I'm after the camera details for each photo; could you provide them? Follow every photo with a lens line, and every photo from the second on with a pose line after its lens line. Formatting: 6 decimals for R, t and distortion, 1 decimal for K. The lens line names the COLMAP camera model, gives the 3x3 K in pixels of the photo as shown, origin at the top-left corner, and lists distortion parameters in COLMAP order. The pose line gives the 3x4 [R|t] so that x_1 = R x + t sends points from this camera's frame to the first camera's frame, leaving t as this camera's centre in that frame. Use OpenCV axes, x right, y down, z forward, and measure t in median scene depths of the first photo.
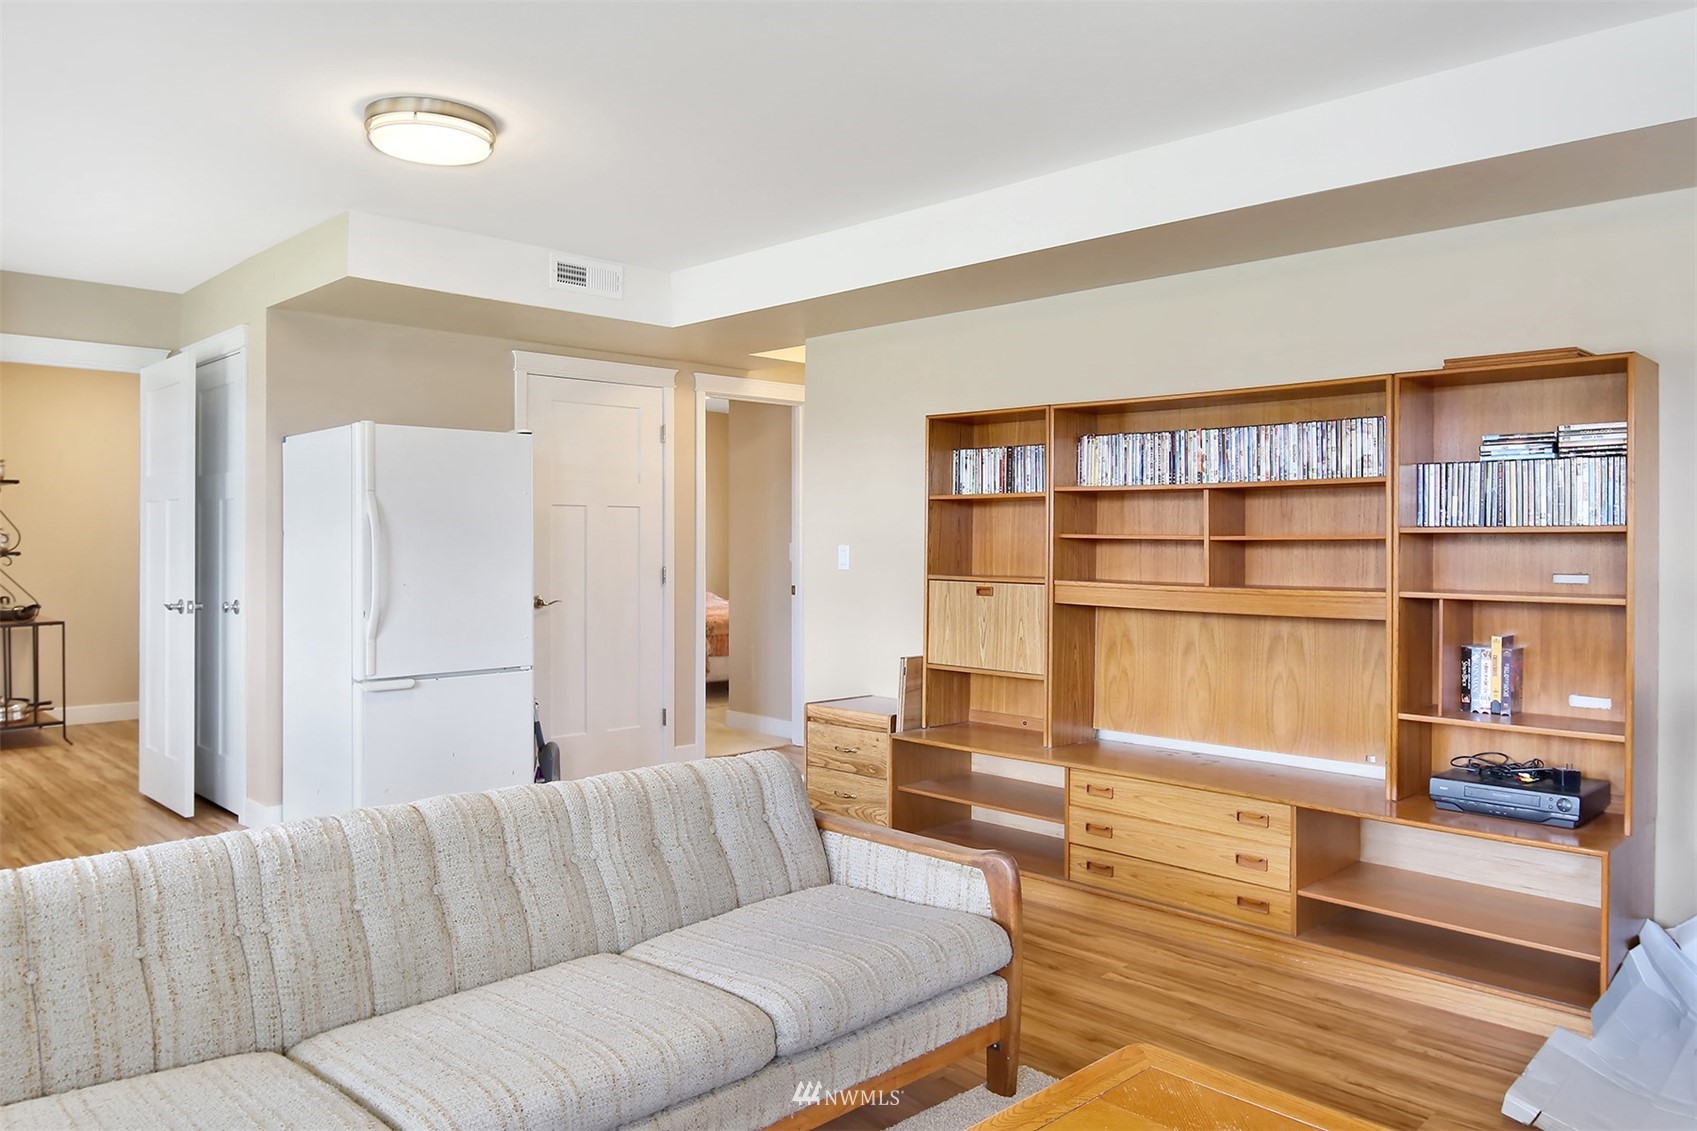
lens RADIAL K [[1181.2, 0, 844.3], [0, 1181.2, 543.6], [0, 0, 1]] dist [-0.030539, 0.002123]
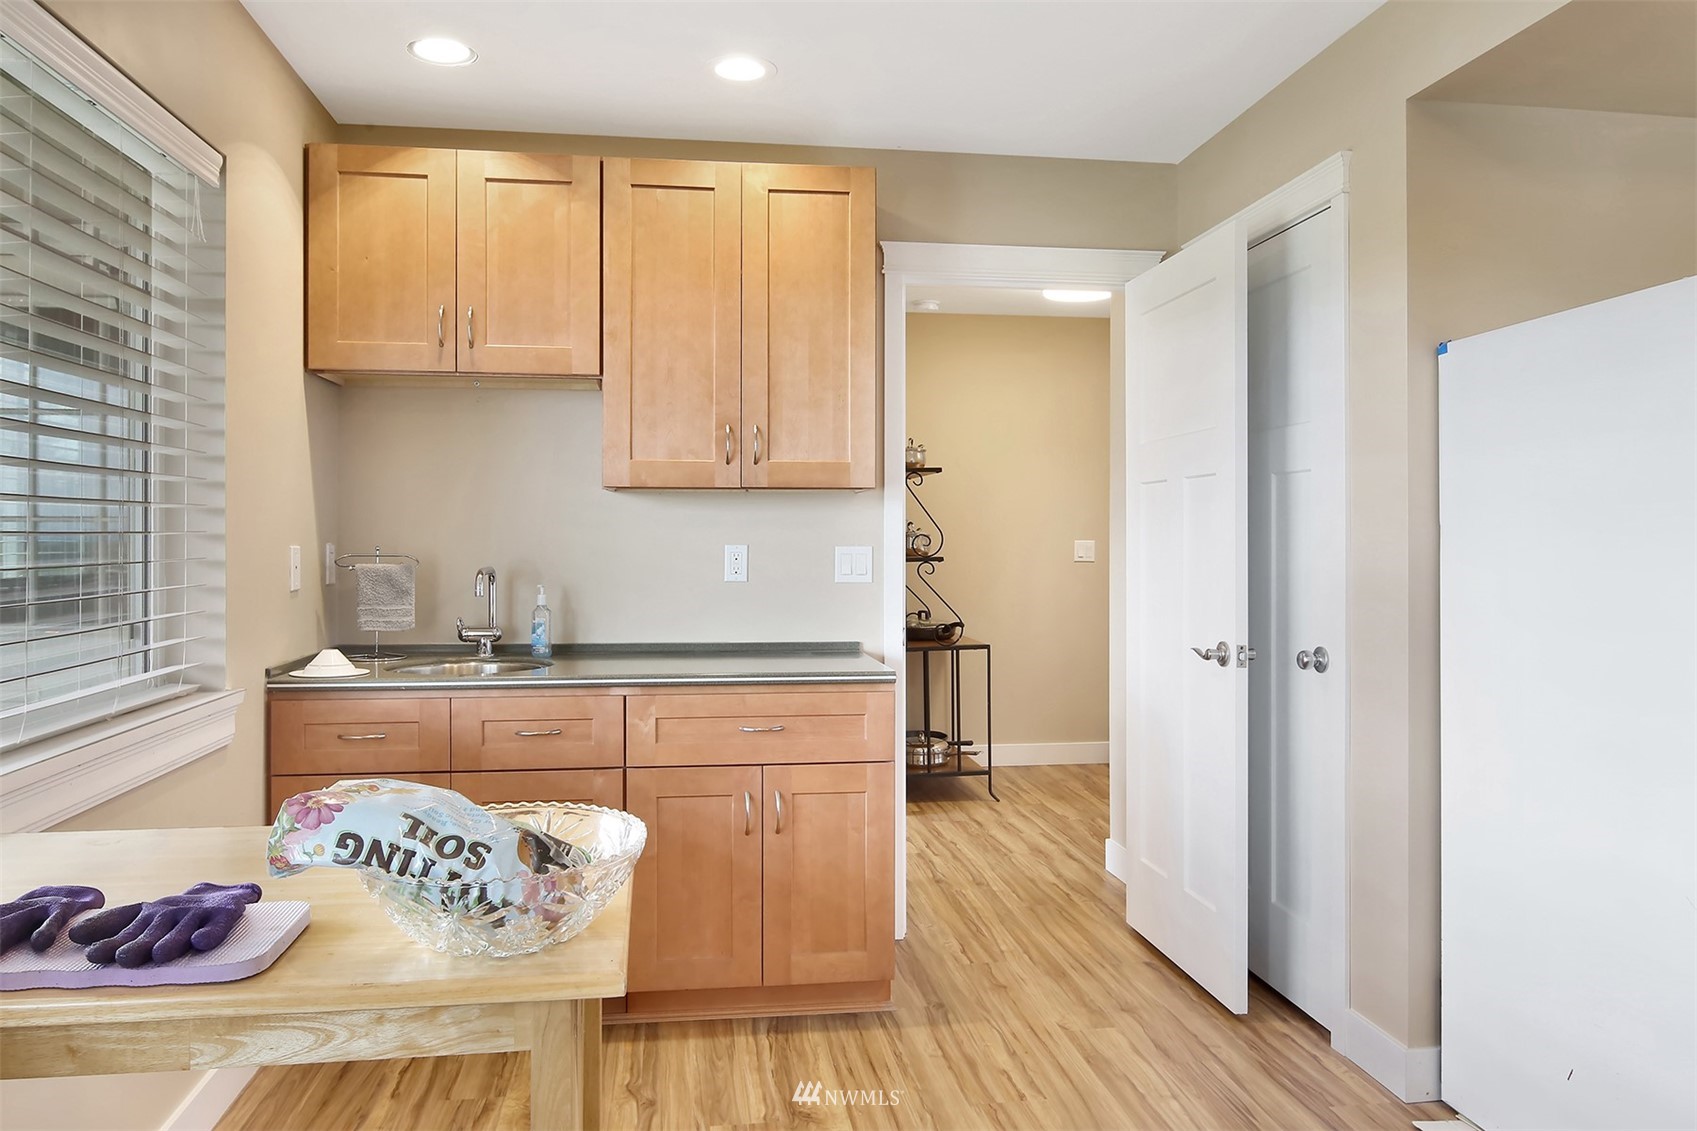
lens RADIAL K [[1181.2, 0, 844.3], [0, 1181.2, 543.6], [0, 0, 1]] dist [-0.030539, 0.002123]
pose [[0.800554, -0.003314, -0.599252, -0.305261], [0.004376, 0.999990, 0.000316, -0.003023], [0.599245, -0.002875, 0.800561, 0.340975]]
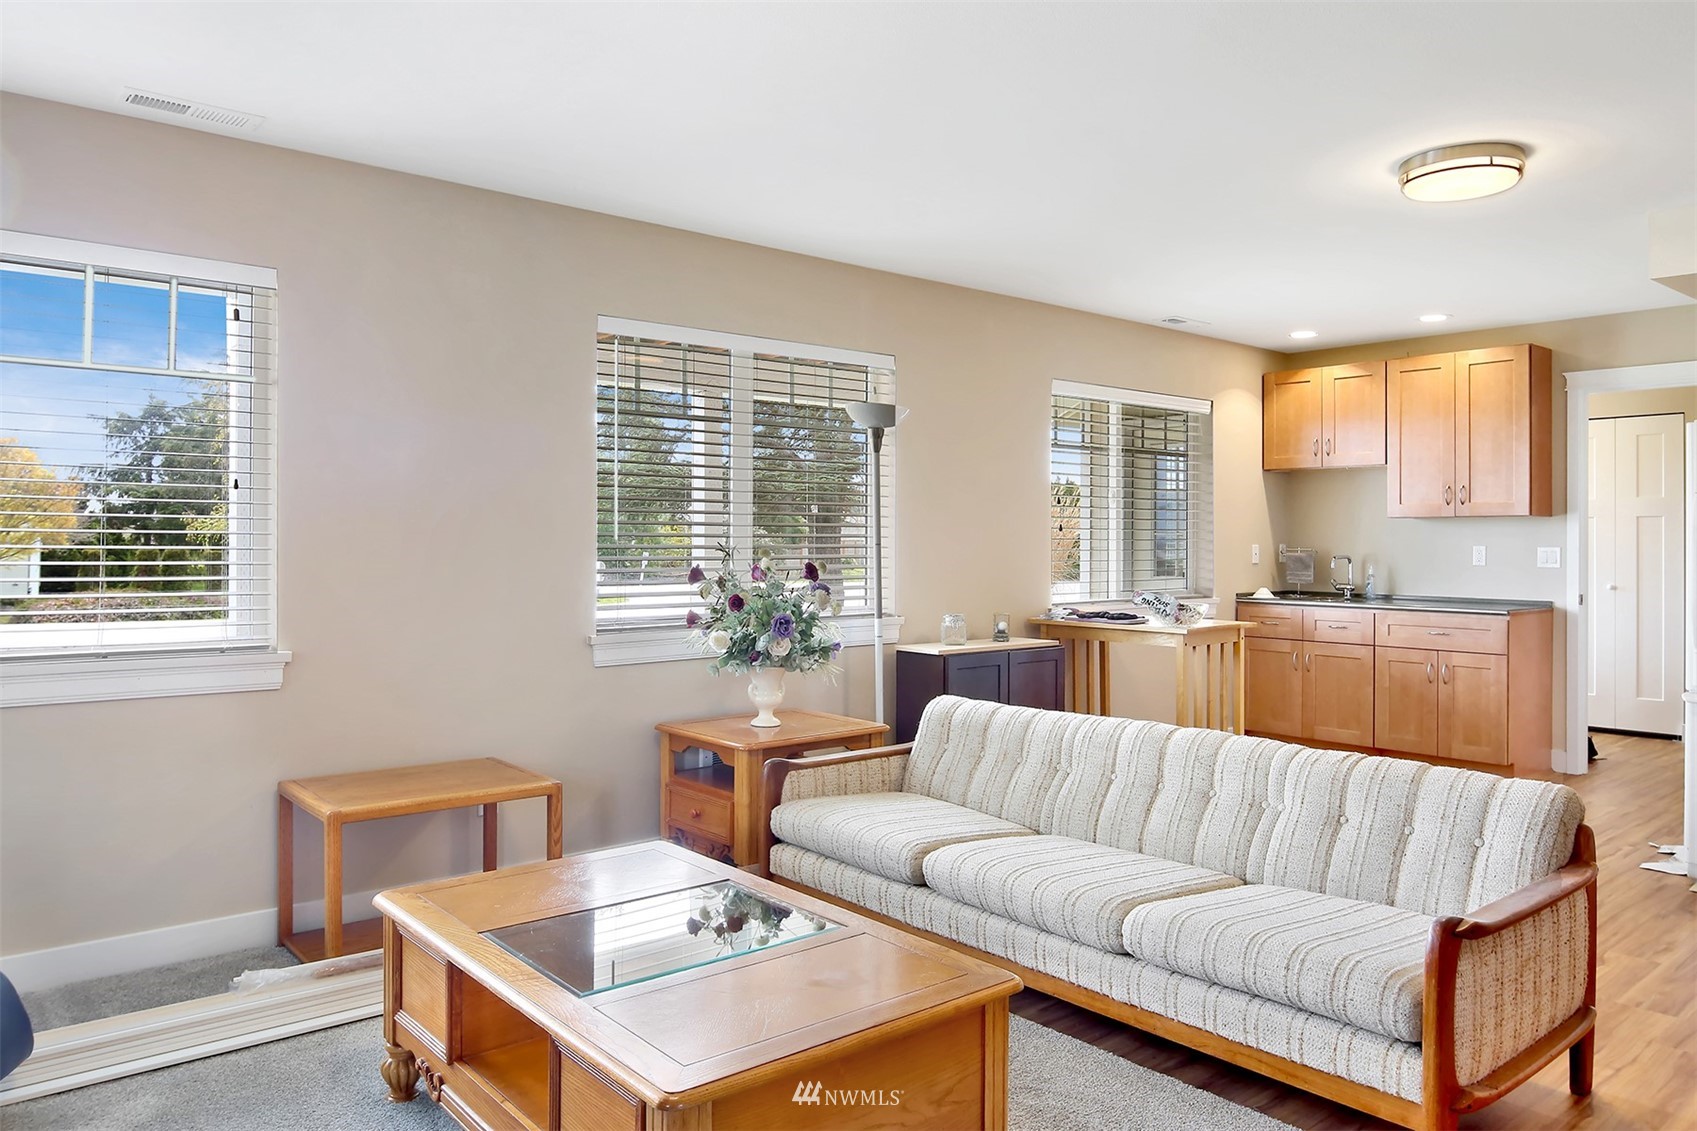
lens RADIAL K [[1181.2, 0, 844.3], [0, 1181.2, 543.6], [0, 0, 1]] dist [-0.030539, 0.002123]
pose [[-0.084838, -0.003426, -0.996389, 0.436626], [-0.003415, 0.999989, -0.003147, 0.000798], [0.996389, 0.003135, -0.084849, 0.283433]]
